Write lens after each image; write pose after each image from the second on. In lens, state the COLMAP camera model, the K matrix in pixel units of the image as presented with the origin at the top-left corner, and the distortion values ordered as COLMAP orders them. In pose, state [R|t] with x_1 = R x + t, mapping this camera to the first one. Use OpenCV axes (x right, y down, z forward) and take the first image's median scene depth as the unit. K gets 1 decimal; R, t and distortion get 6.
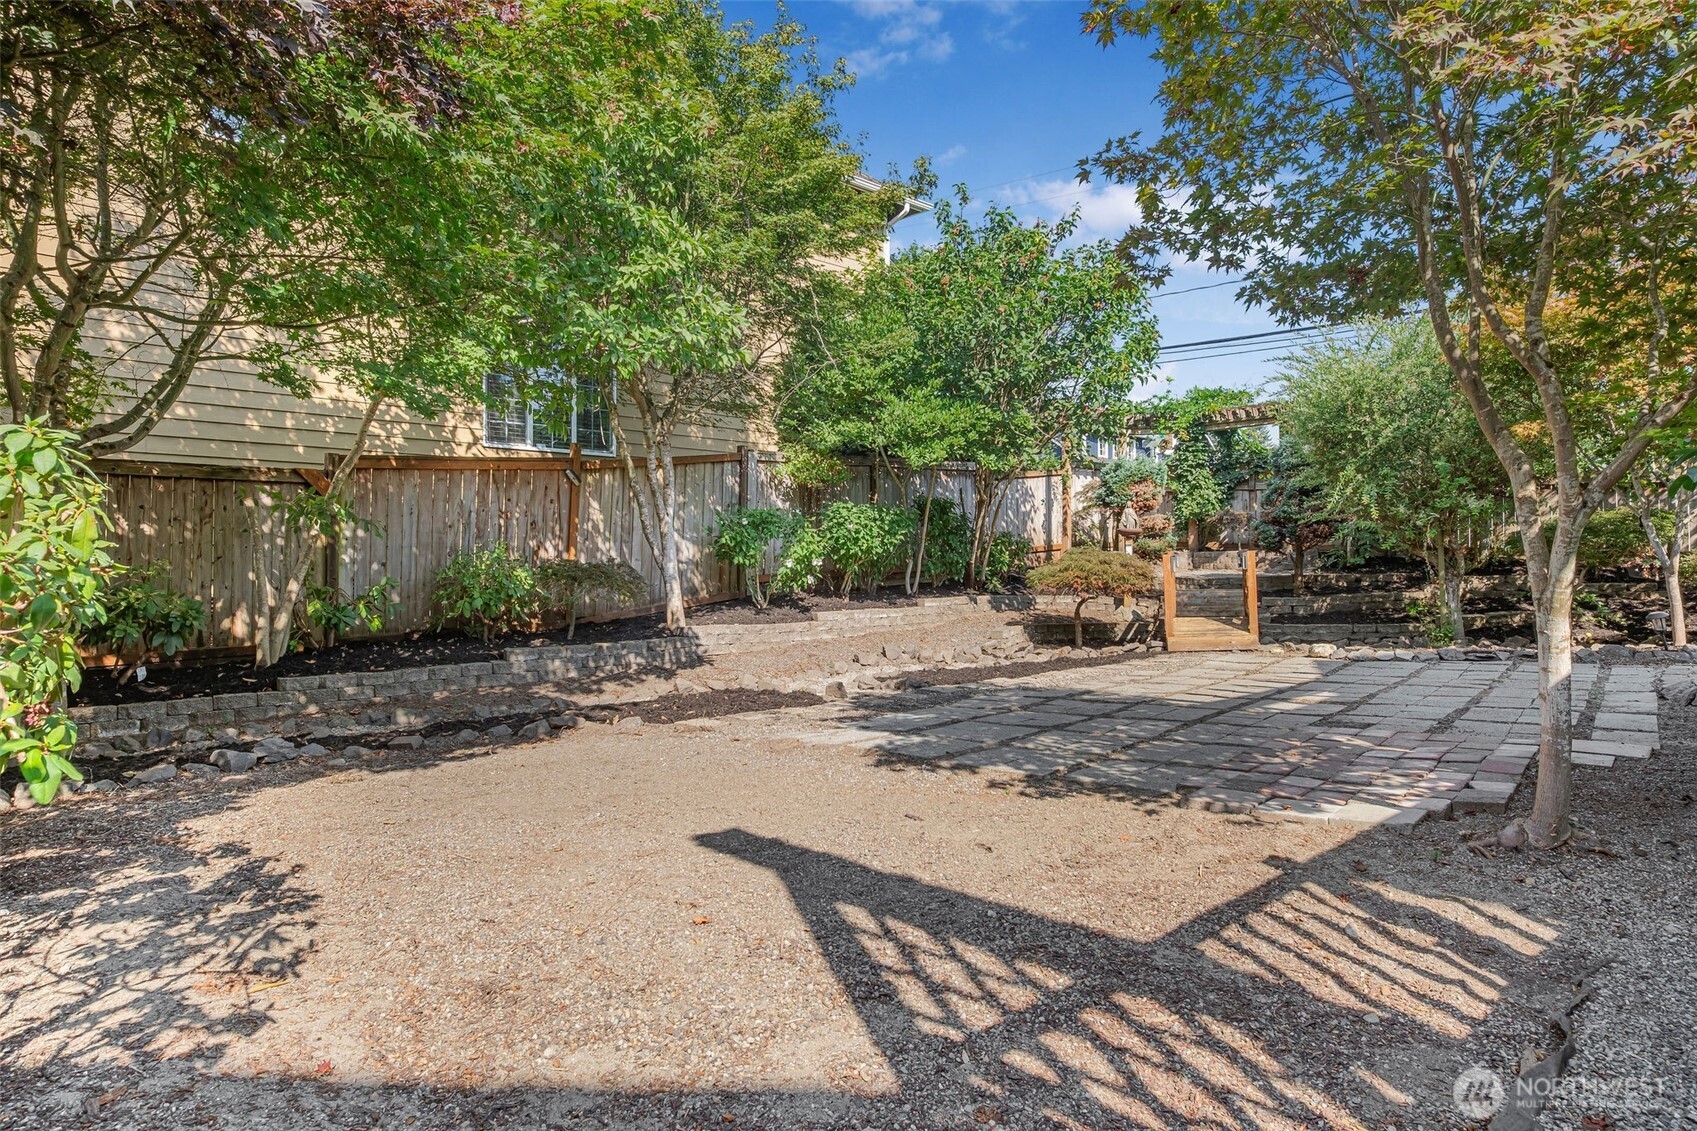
lens RADIAL K [[976.4, 0, 859.6], [0, 976.4, 559.2], [0, 0, 1]] dist [-0.009380, -0.000216]
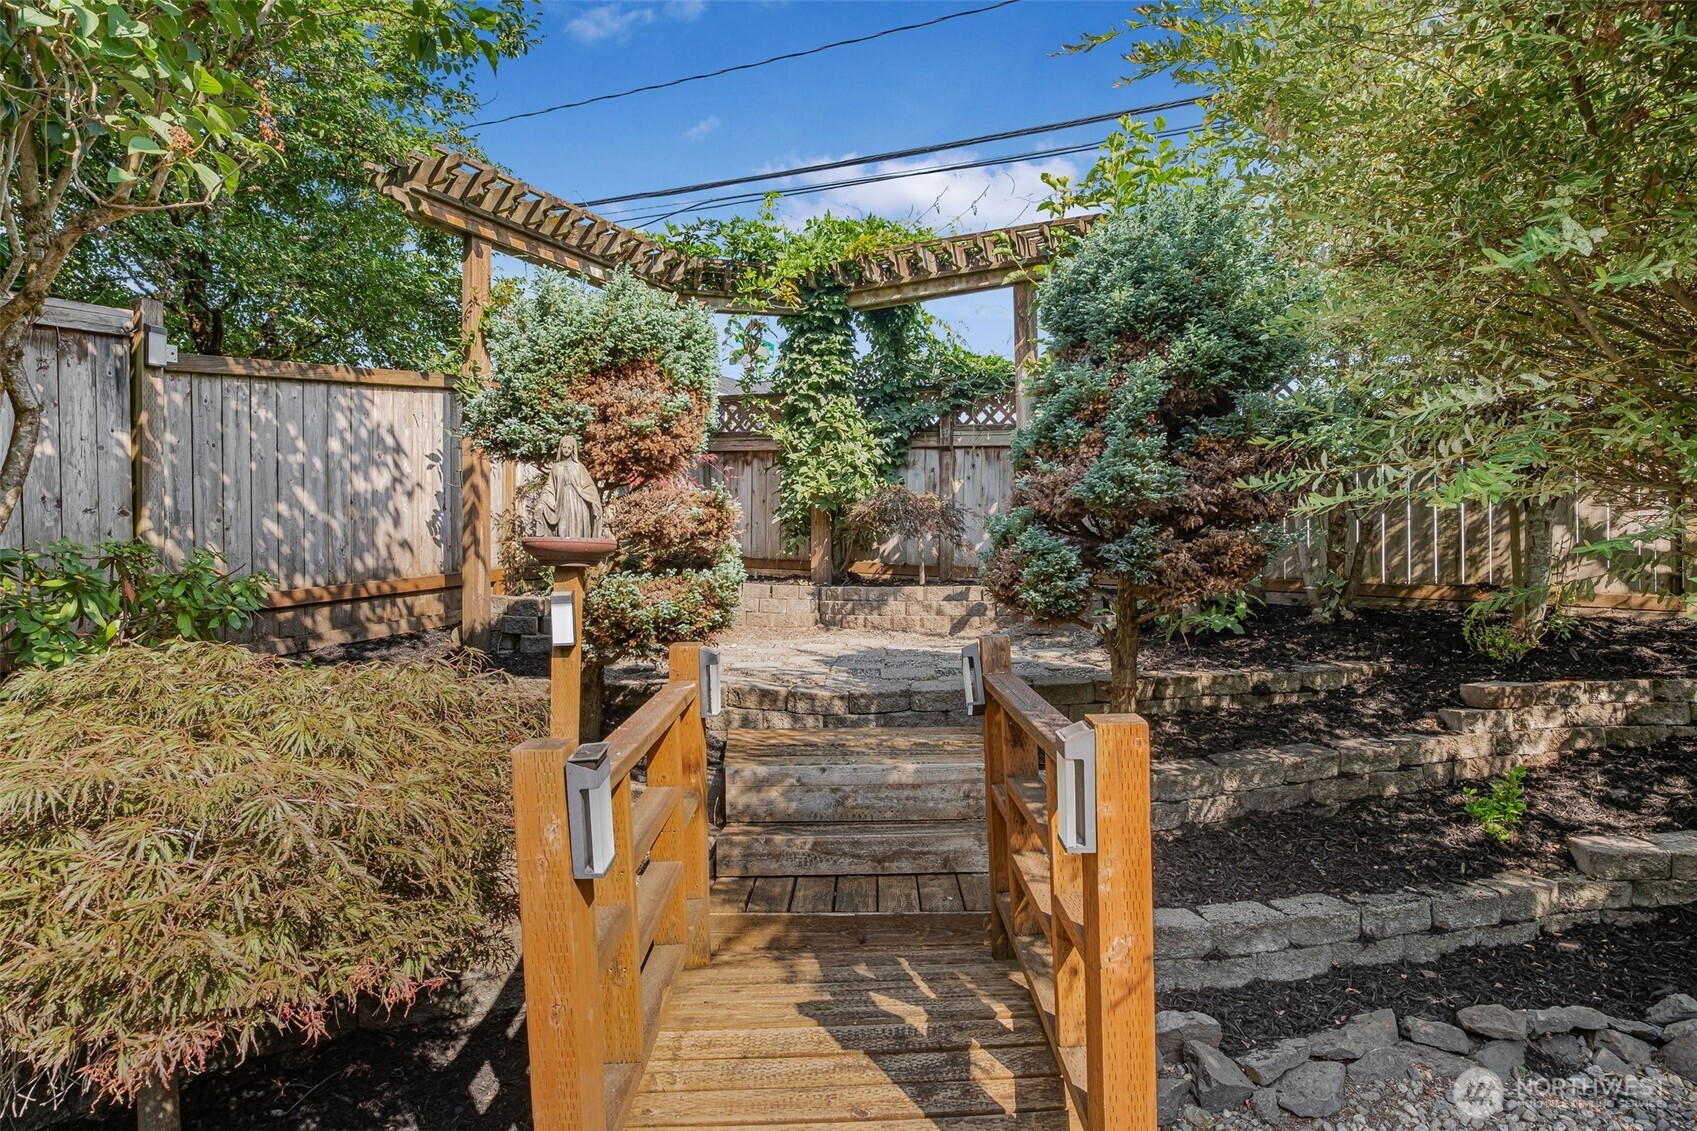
lens RADIAL K [[976.4, 0, 847.8], [0, 976.4, 558.1], [0, 0, 1]] dist [-0.009380, -0.000216]
pose [[0.946333, -0.002060, 0.323186, 0.214598], [0.000954, 0.999993, 0.003580, -0.021509], [-0.323191, -0.003080, 0.946329, 0.590246]]
